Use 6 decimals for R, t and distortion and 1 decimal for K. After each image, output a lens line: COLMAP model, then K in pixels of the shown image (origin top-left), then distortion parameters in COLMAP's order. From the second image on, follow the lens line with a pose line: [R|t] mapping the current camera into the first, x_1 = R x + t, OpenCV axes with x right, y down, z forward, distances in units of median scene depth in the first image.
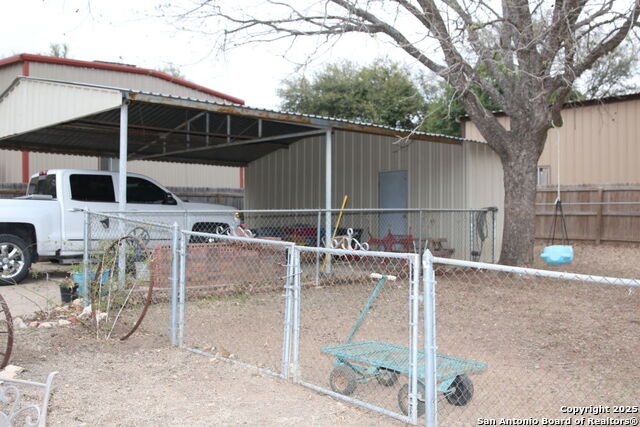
lens RADIAL K [[712.9, 0, 320.1], [0, 712.9, 213.9], [0, 0, 1]] dist [-0.038692, 0.000000]
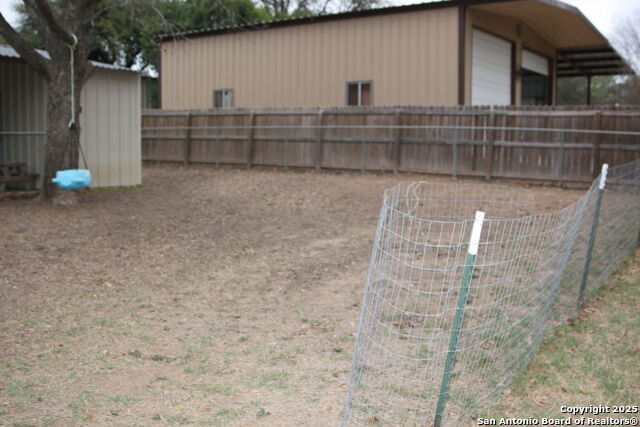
lens RADIAL K [[712.9, 0, 320.0], [0, 712.9, 212.9], [0, 0, 1]] dist [-0.038692, 0.000000]
pose [[0.985262, -0.013850, 0.170492, 0.318617], [-0.003764, 0.994720, 0.102560, 0.001622], [-0.171012, -0.101690, 0.980007, -0.009098]]
